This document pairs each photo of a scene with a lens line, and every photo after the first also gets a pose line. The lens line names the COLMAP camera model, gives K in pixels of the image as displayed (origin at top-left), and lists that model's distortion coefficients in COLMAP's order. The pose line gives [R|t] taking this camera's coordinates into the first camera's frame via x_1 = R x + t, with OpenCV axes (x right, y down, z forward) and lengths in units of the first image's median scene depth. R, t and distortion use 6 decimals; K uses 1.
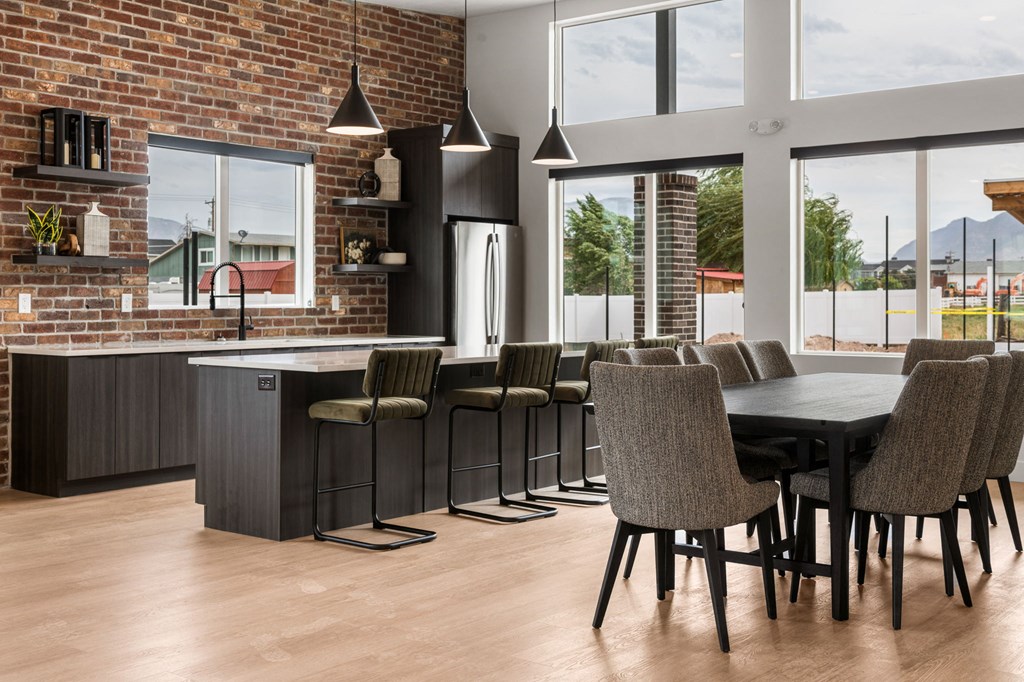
lens RADIAL K [[1210.7, 0, 513.2], [0, 1210.7, 307.3], [0, 0, 1]] dist [0.007670, 0.030481]
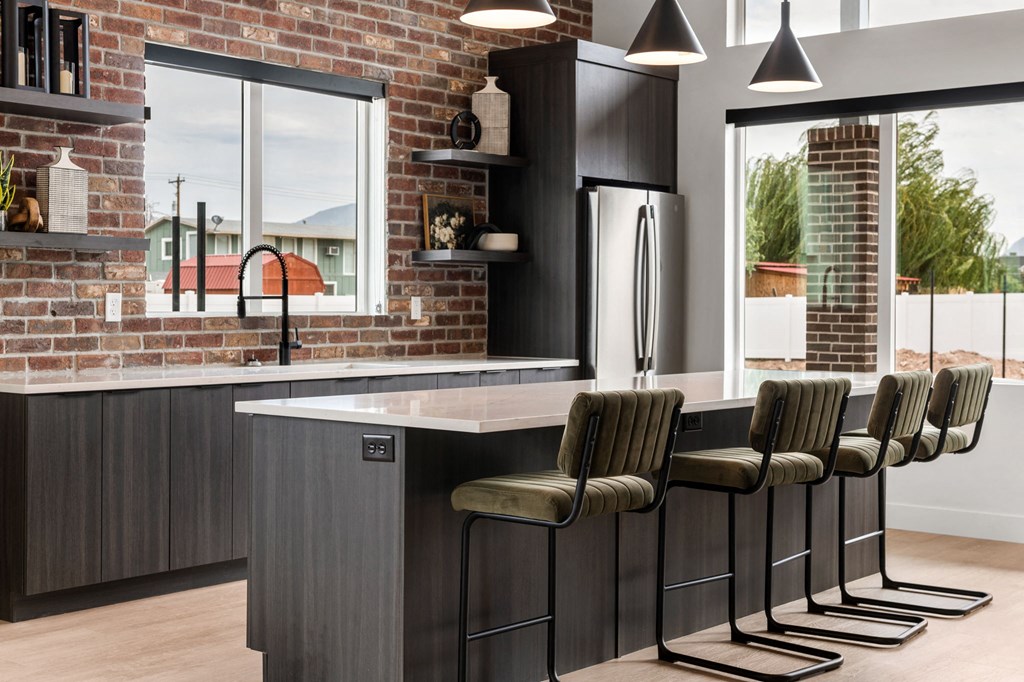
lens RADIAL K [[1453.6, 0, 495.2], [0, 1453.6, 339.9], [0, 0, 1]] dist [0.025277, -0.006636]
pose [[0.999713, 0.003719, -0.023655, -0.098034], [-0.003270, 0.999814, 0.019019, -0.001710], [0.023721, -0.018936, 0.999539, 0.233250]]
